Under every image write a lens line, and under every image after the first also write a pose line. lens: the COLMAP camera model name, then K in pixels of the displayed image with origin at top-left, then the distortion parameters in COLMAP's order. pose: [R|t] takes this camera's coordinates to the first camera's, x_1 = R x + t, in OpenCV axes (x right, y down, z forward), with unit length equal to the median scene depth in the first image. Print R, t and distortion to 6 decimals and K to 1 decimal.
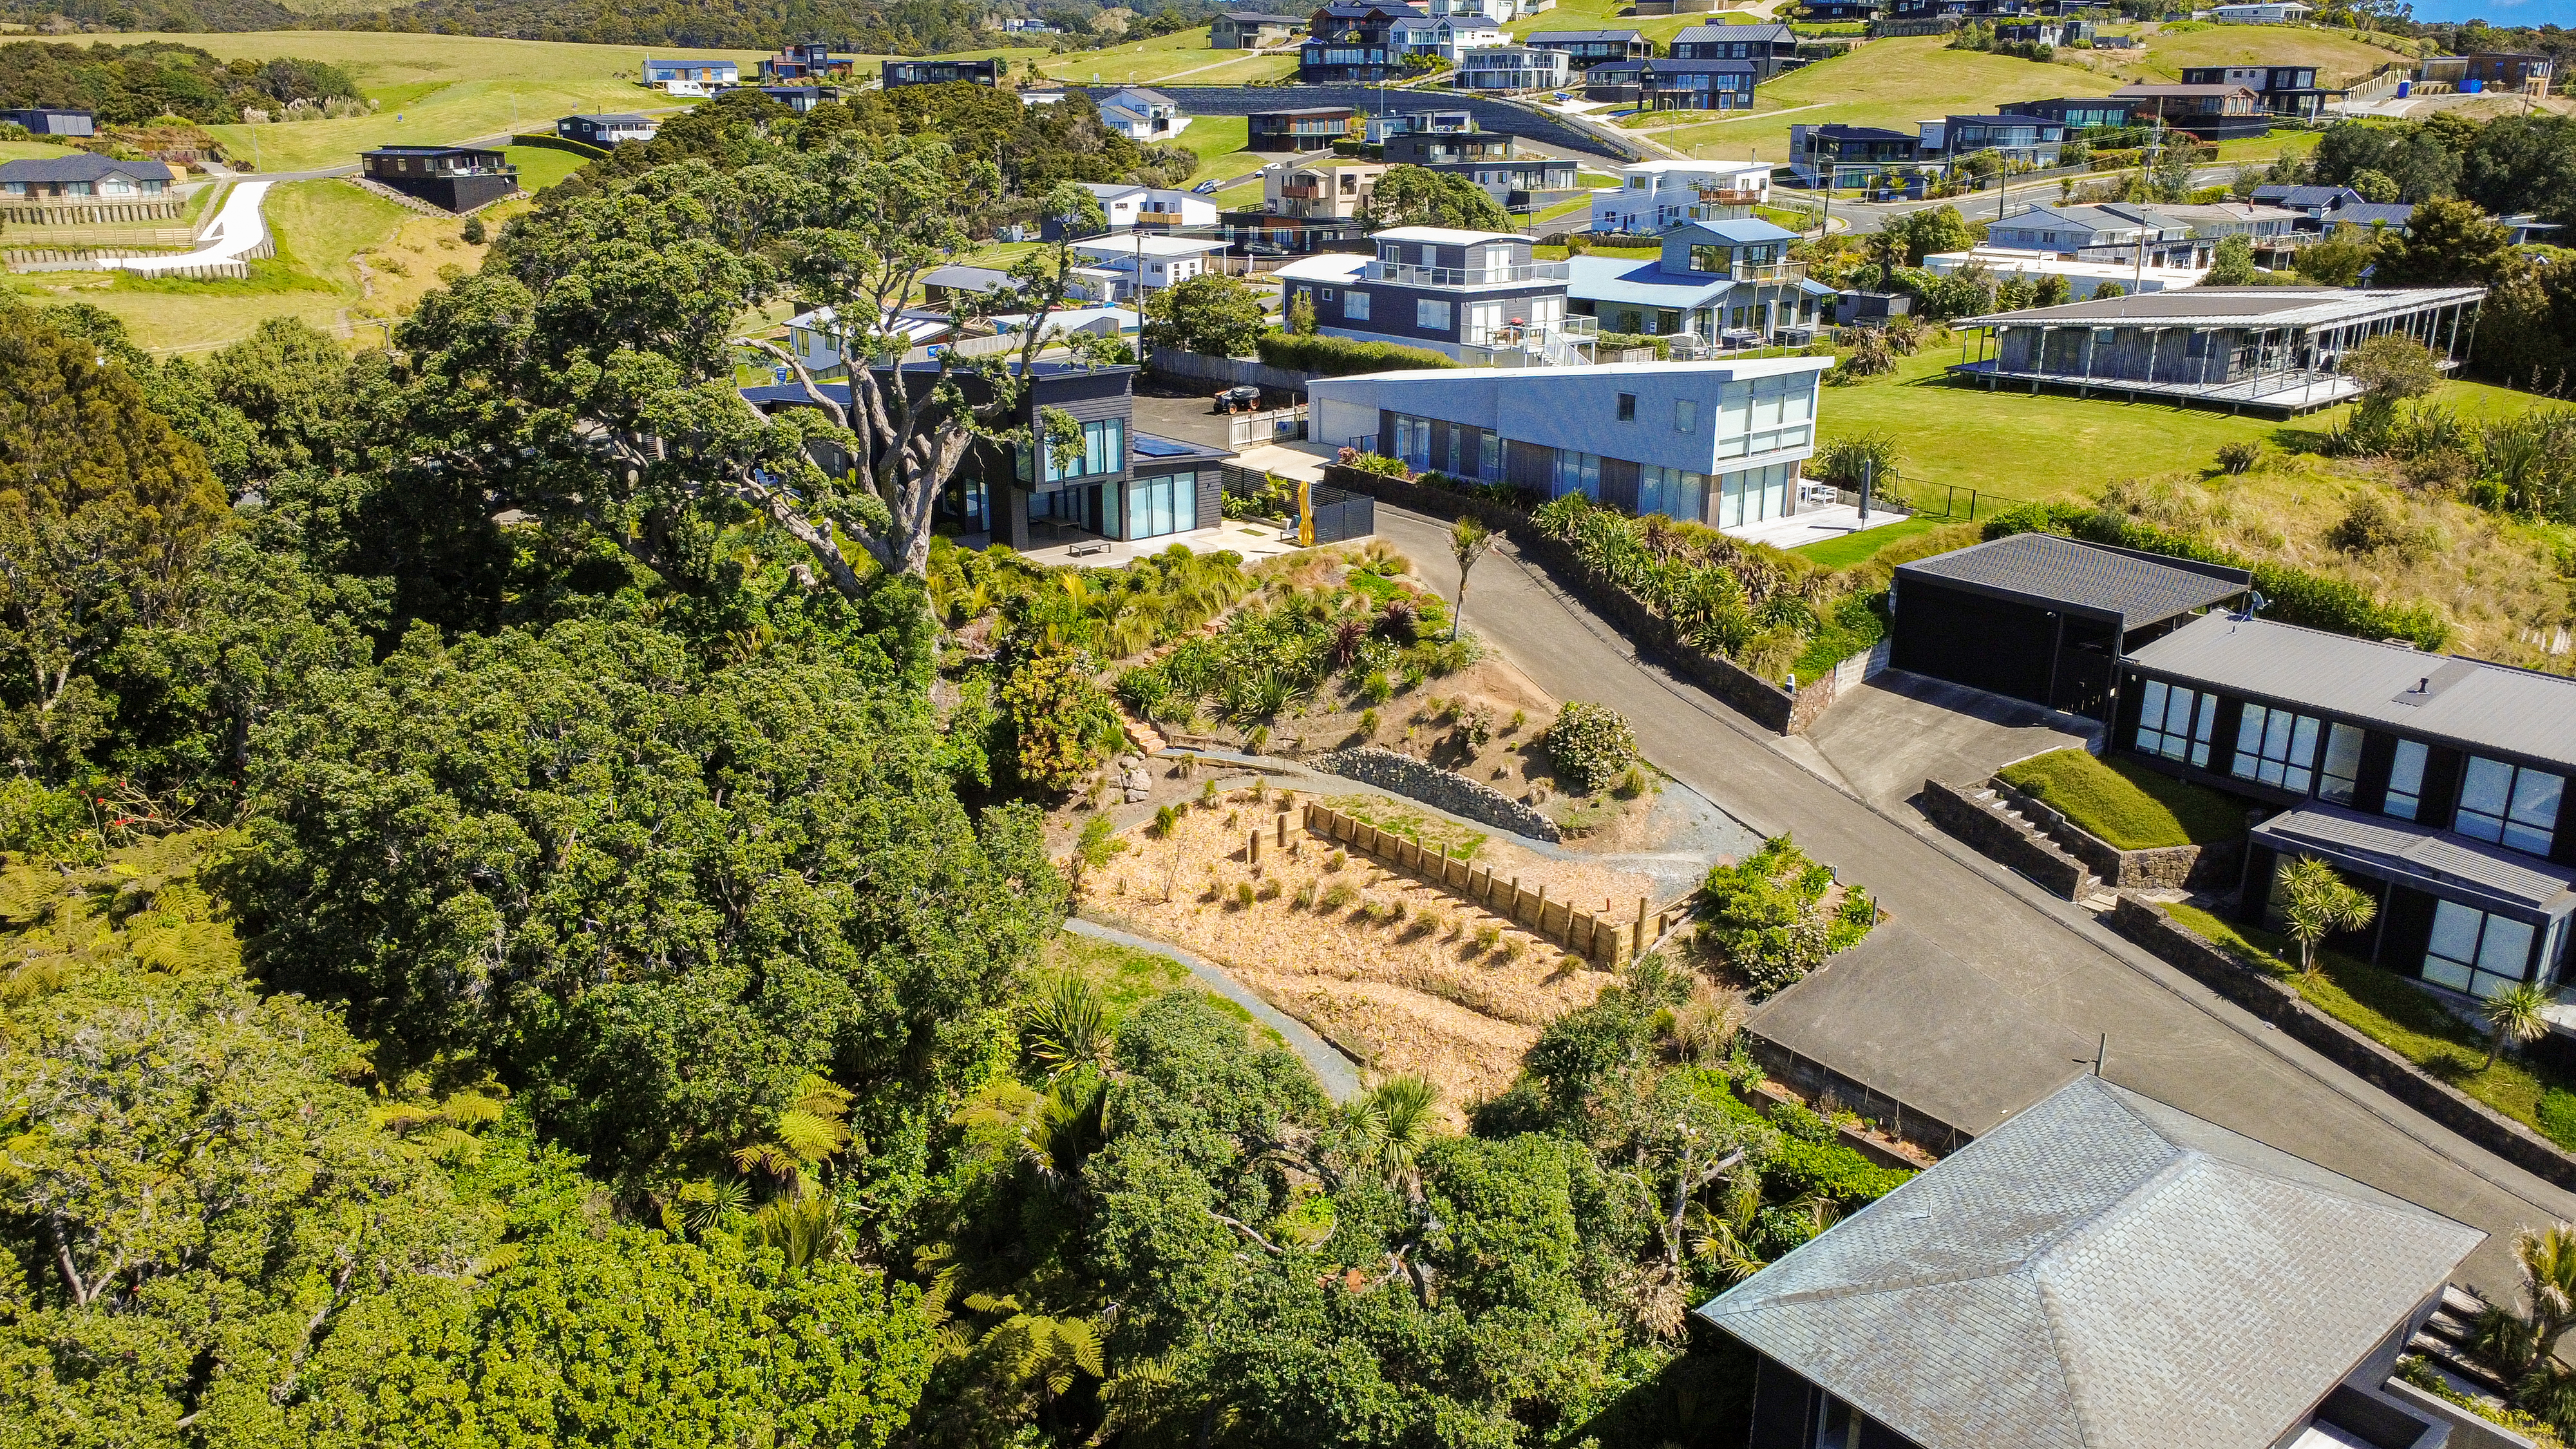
lens RADIAL K [[1862.7, 0, 1288.0], [0, 1862.7, 724.5], [0, 0, 1]] dist [-0.000635, -0.001062]
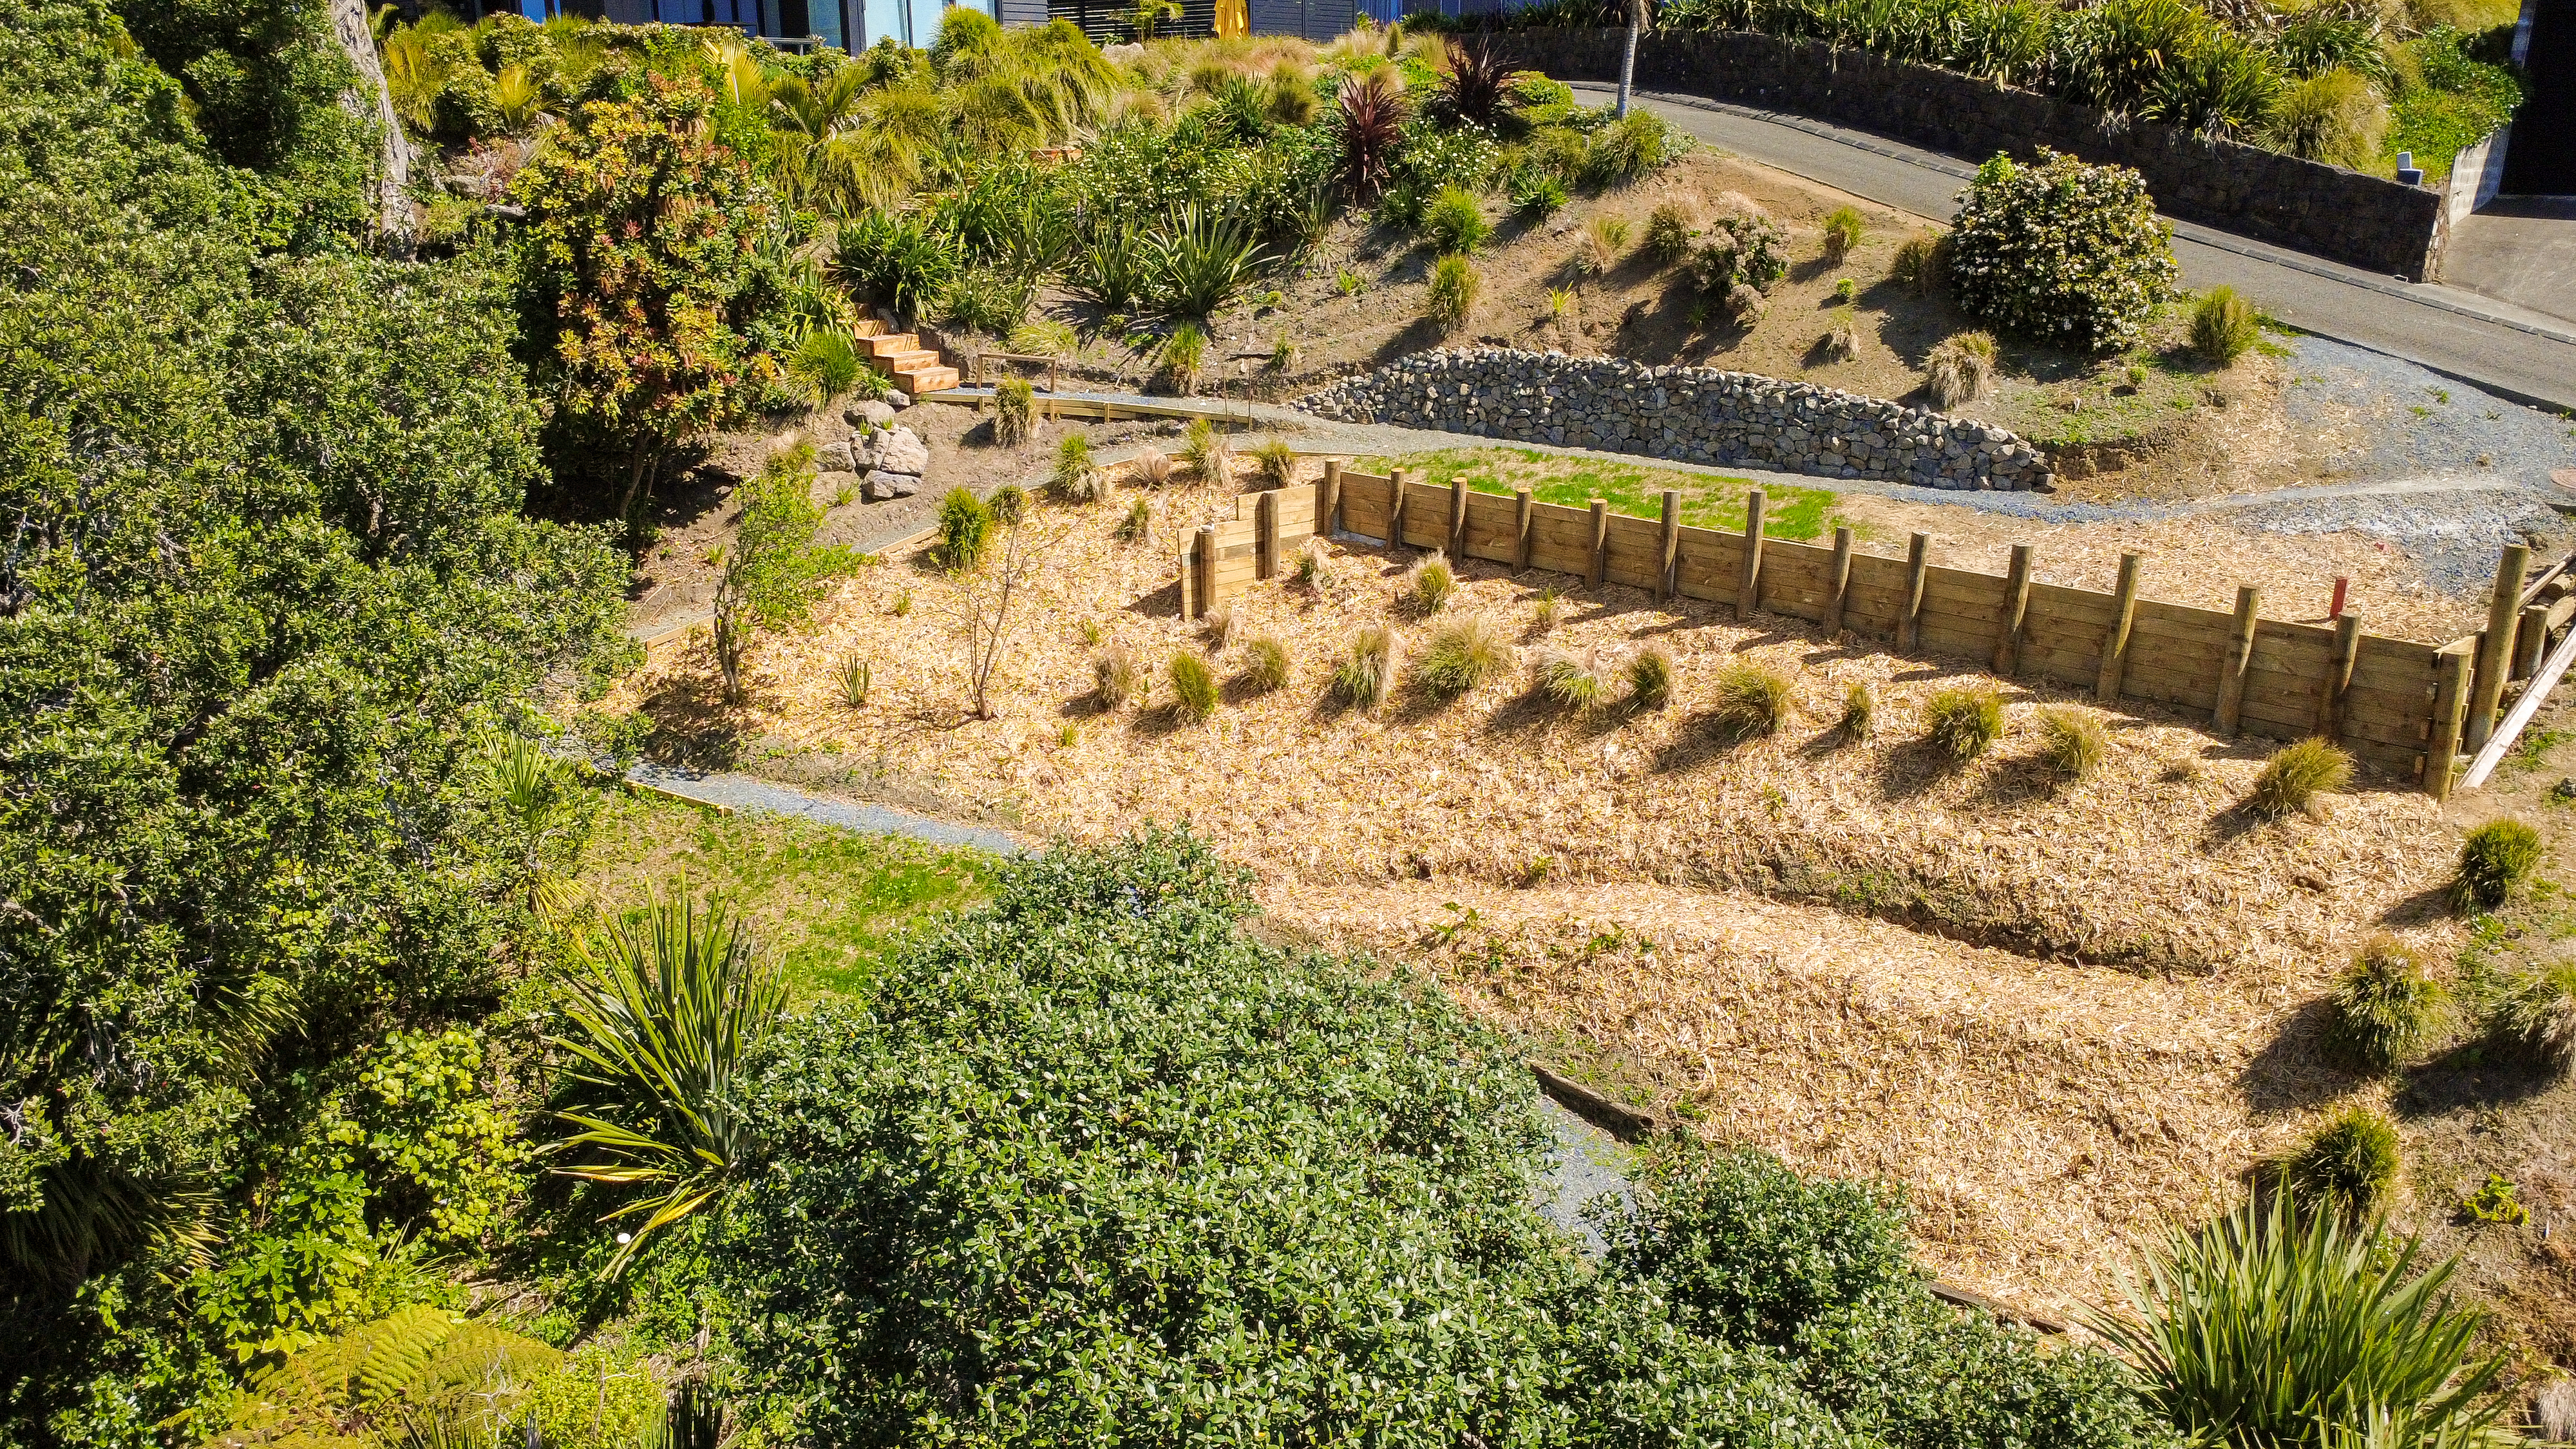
lens RADIAL K [[1871.6, 0, 1287.8], [0, 1871.6, 695.0], [0, 0, 1]] dist [0.005271, 0.000580]
pose [[0.992872, -0.043280, 0.111052, -0.044816], [0.045239, 0.998861, -0.015182, 0.097719], [-0.110268, 0.020097, 0.993699, 0.611547]]
